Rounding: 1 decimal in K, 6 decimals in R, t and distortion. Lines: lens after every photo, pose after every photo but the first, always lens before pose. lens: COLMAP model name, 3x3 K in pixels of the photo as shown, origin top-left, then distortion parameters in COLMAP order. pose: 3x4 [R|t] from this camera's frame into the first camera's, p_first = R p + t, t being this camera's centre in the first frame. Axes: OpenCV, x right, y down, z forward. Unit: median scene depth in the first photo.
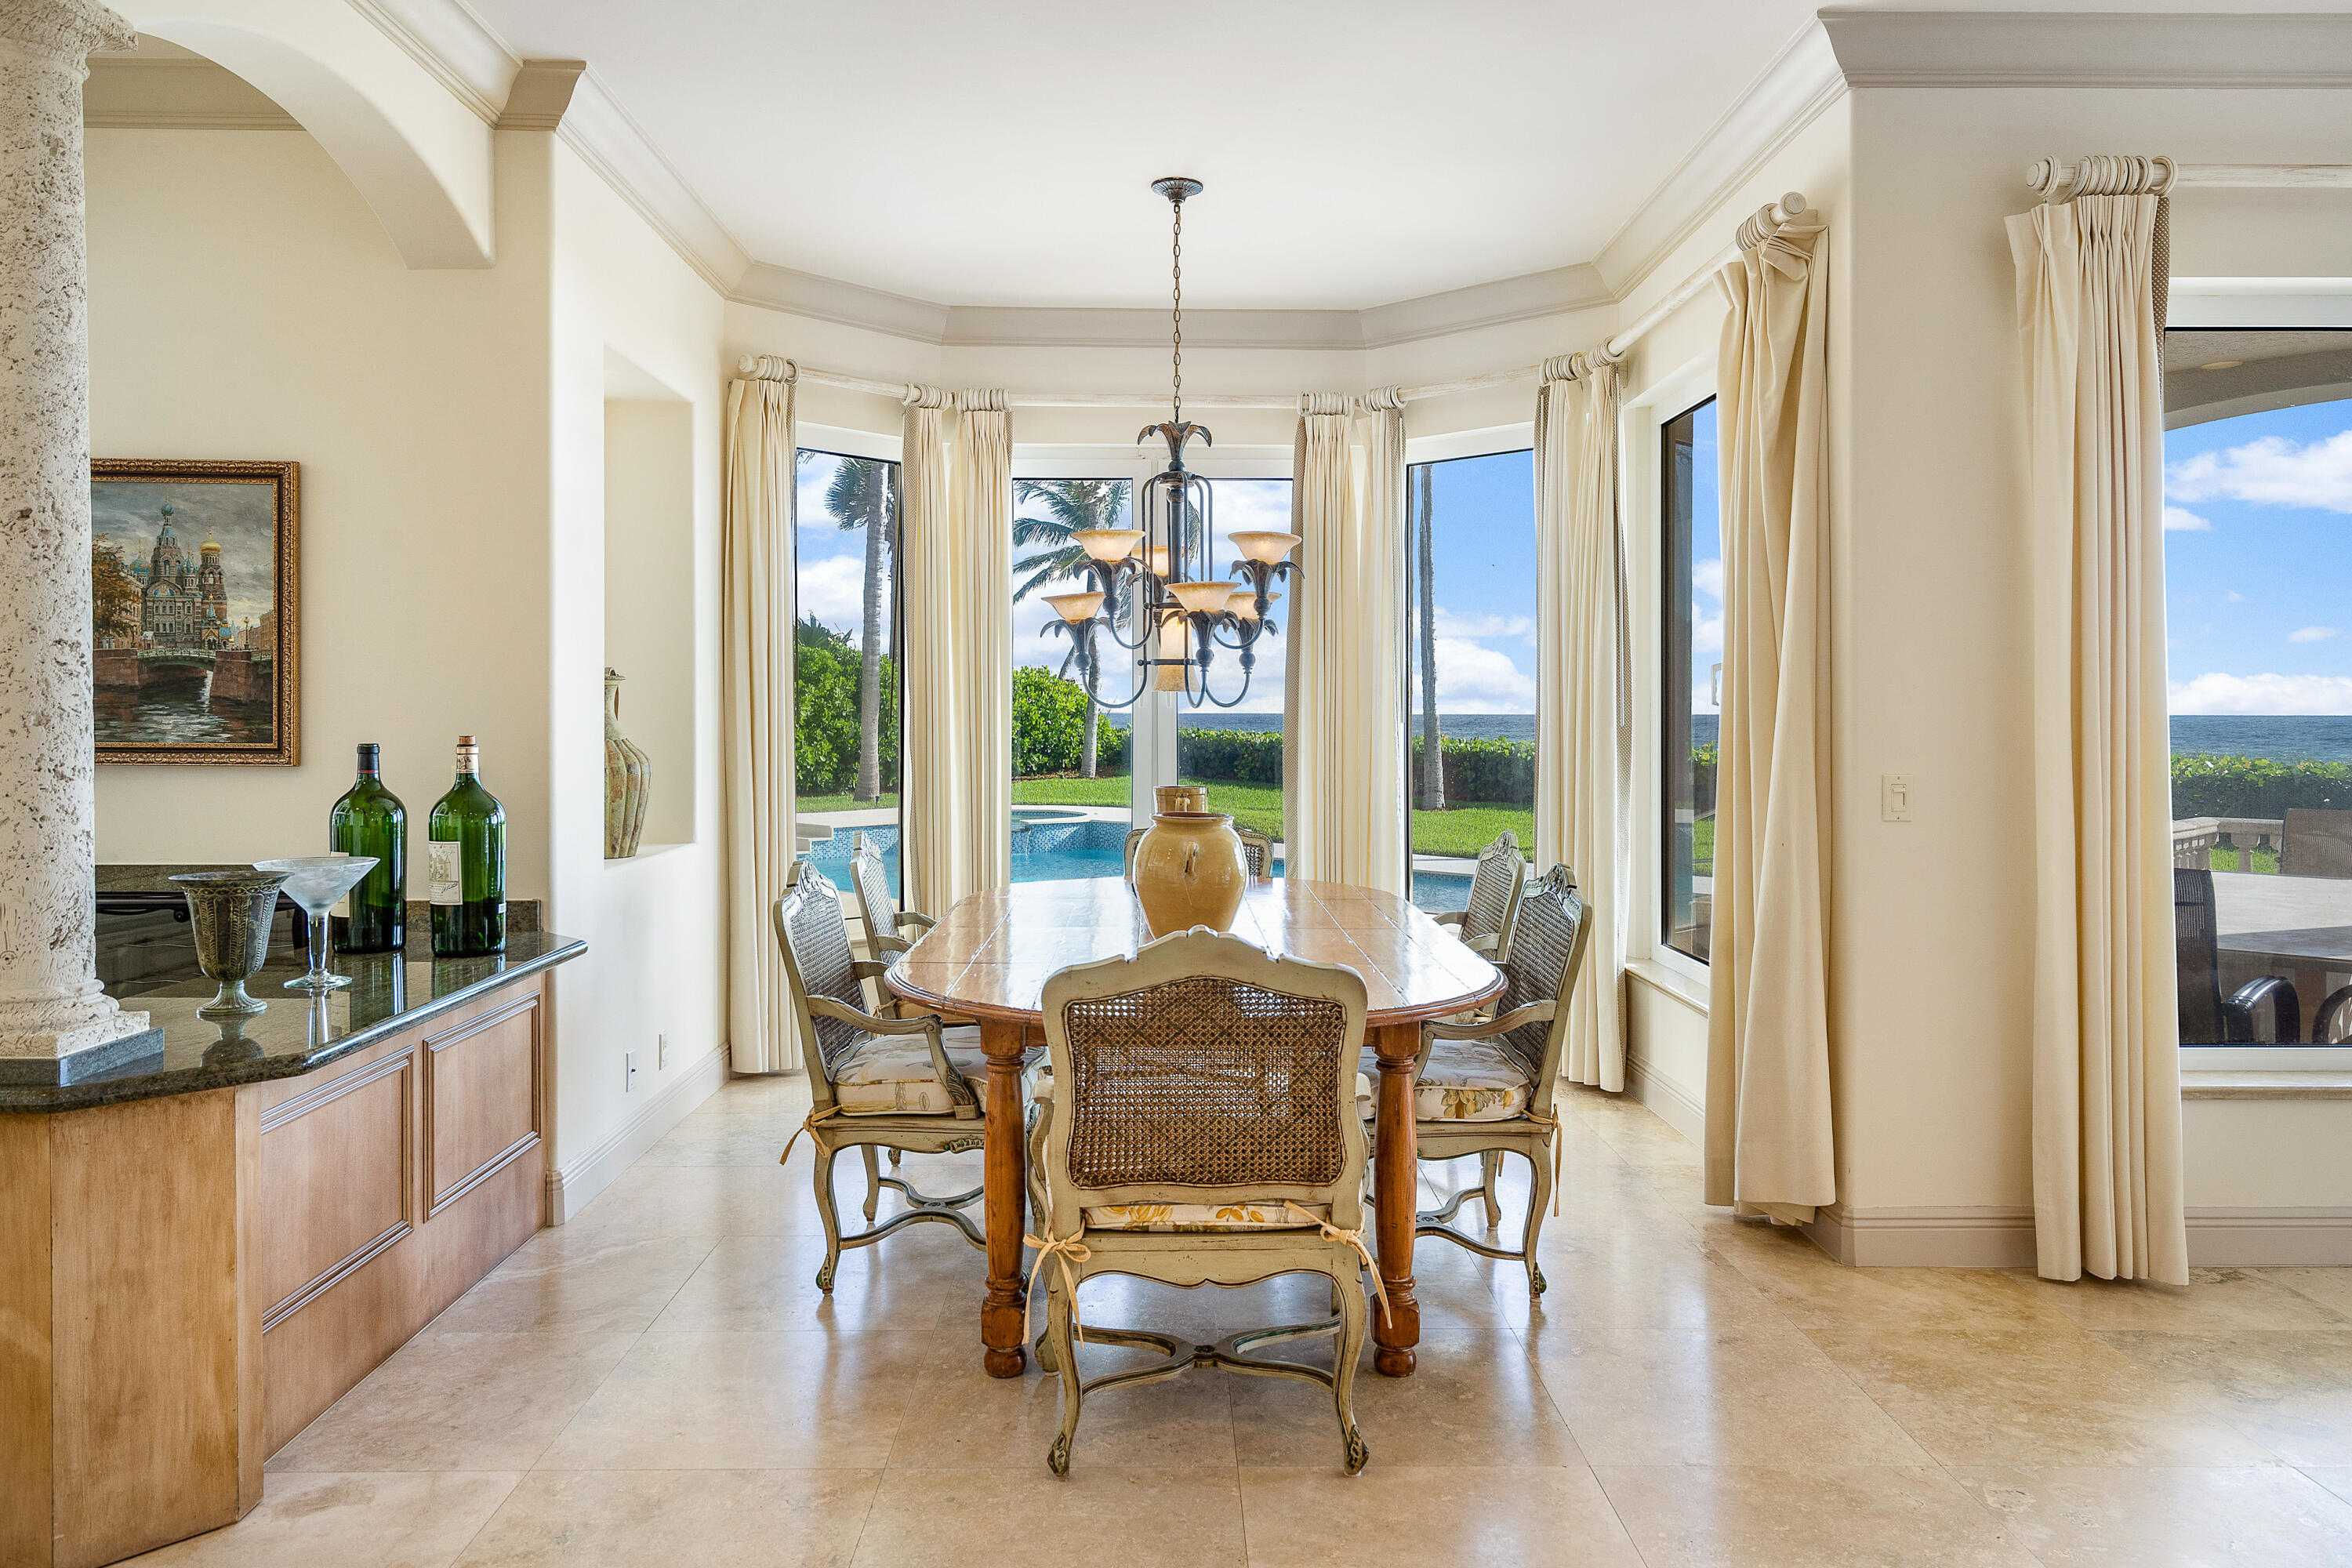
lens RADIAL K [[1608.1, 0, 1210.3], [0, 1608.1, 724.1], [0, 0, 1]] dist [0.009782, 0.000067]
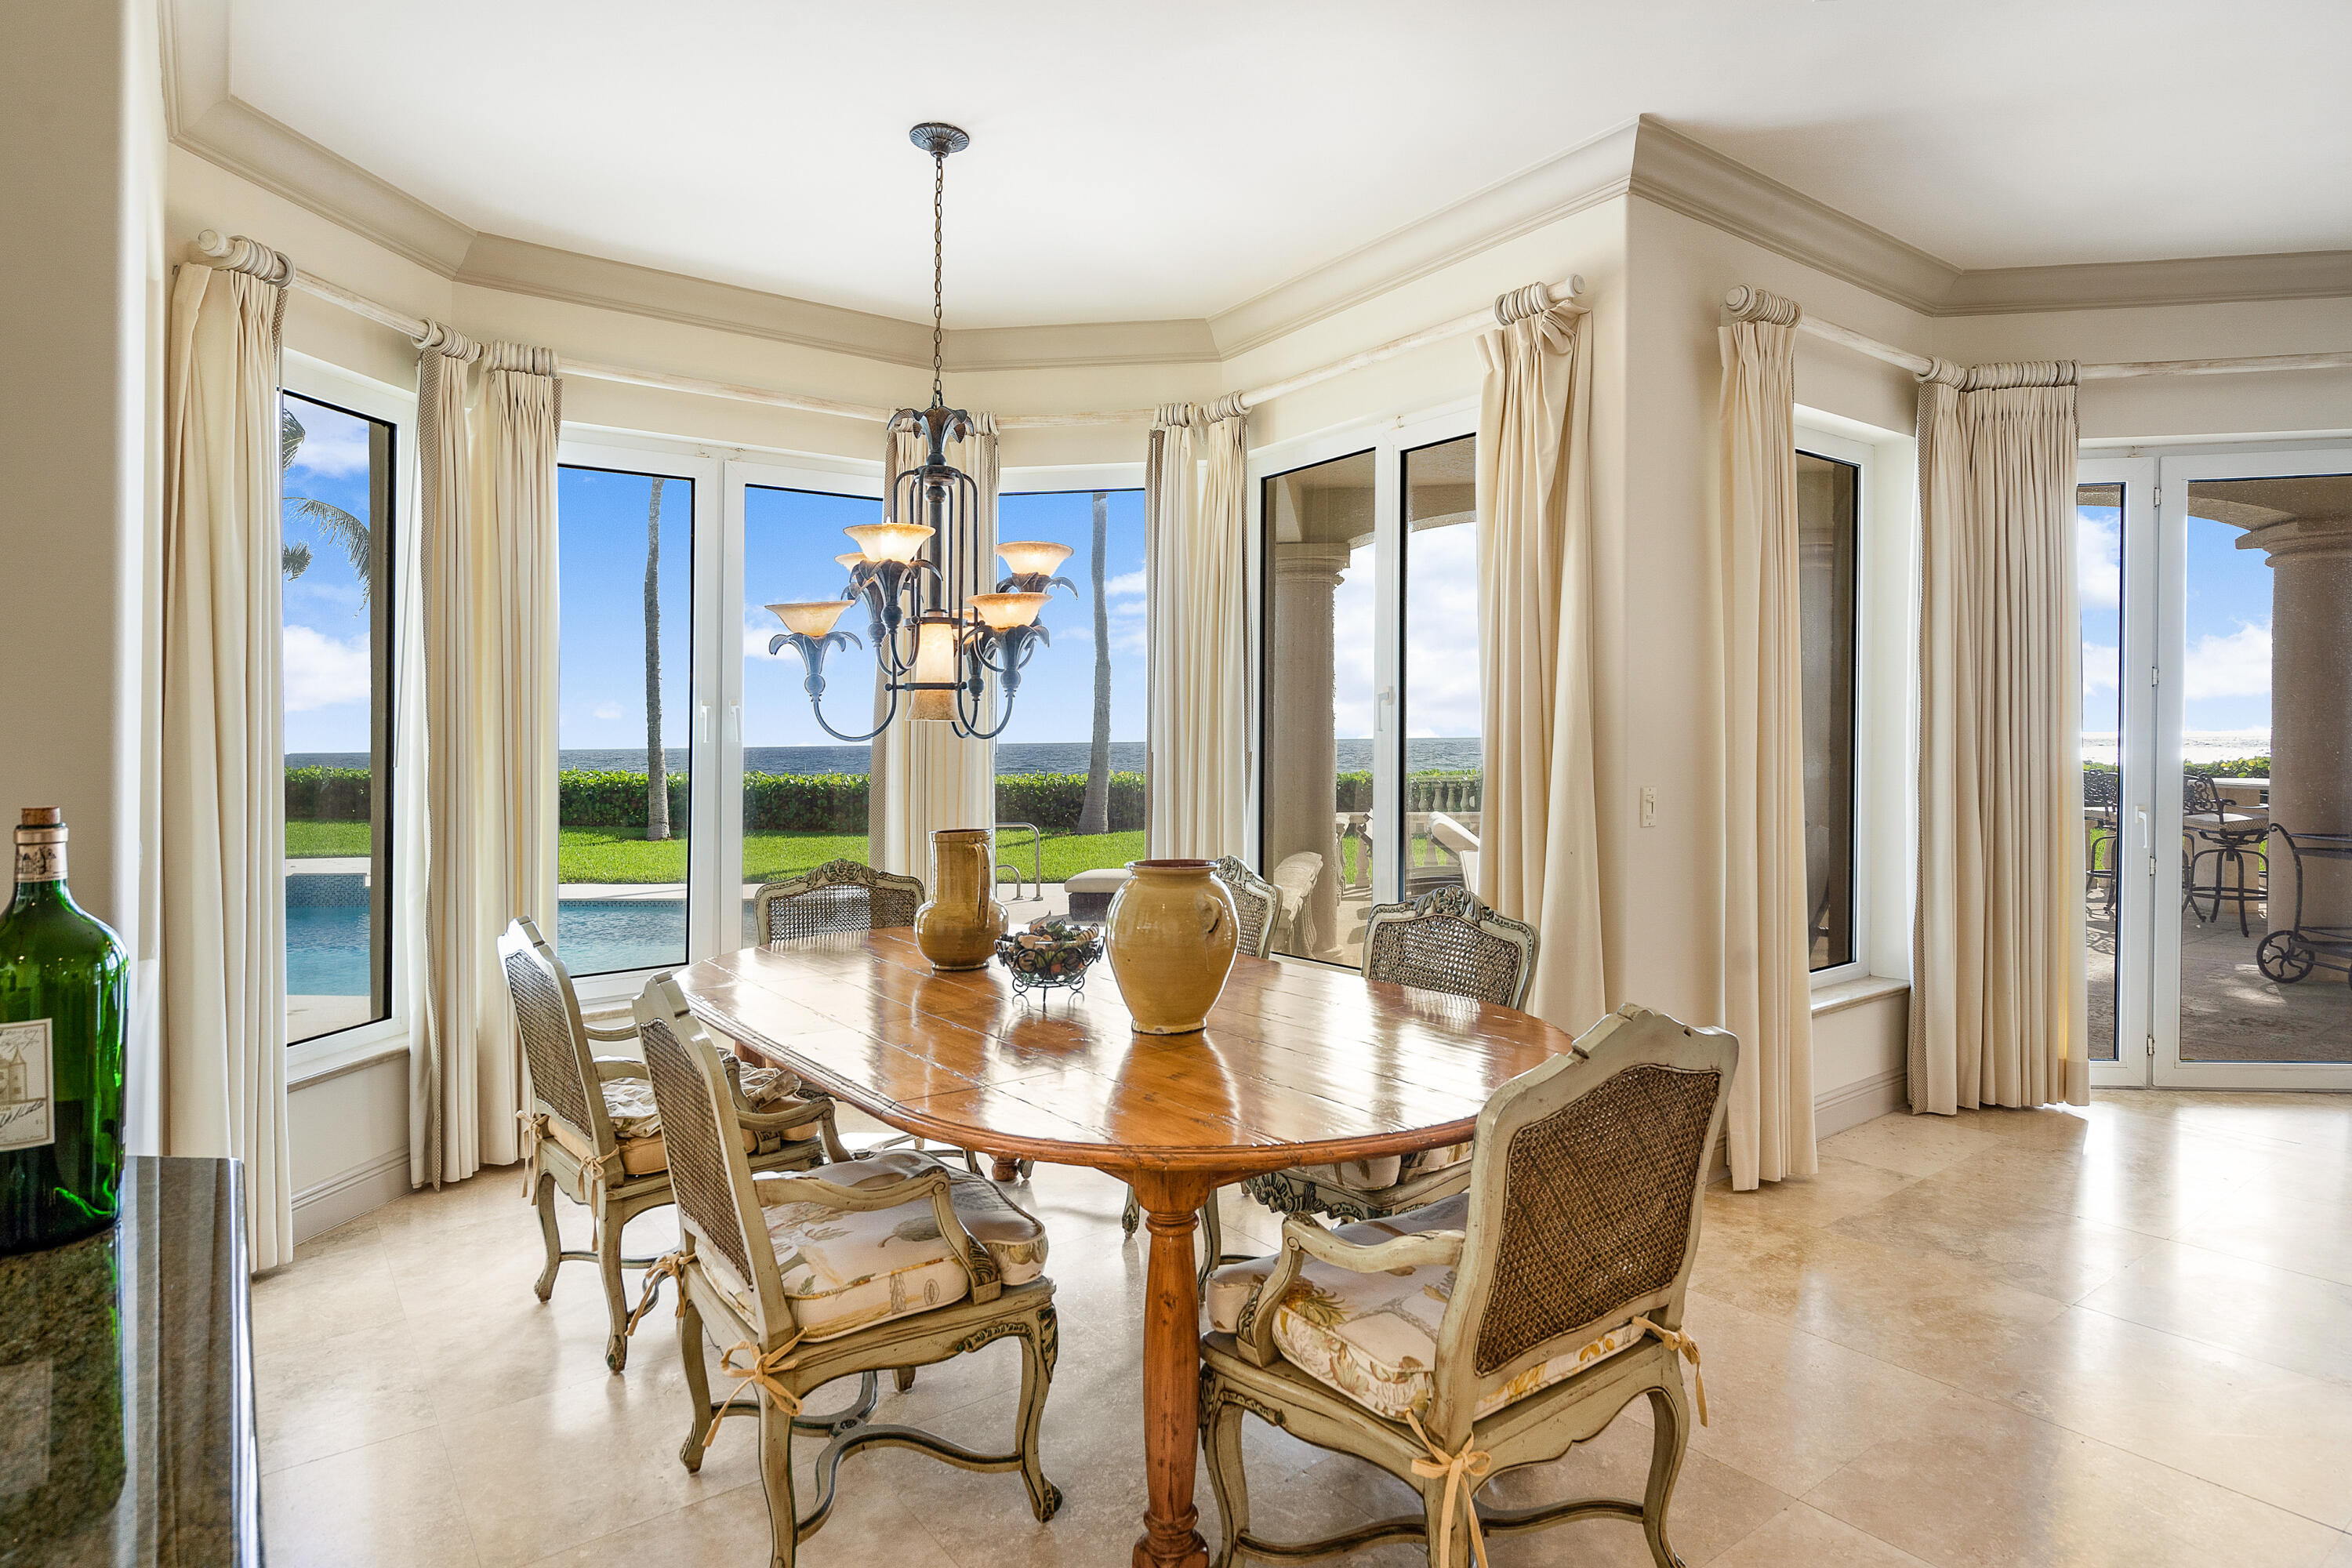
lens RADIAL K [[1318.8, 0, 1255.5], [0, 1318.8, 740.6], [0, 0, 1]] dist [0.002631, -0.003032]
pose [[0.800974, -0.012775, 0.598563, -0.372586], [0.019152, 0.999807, -0.004290, -0.004429], [-0.598393, 0.014900, 0.801064, 0.400940]]
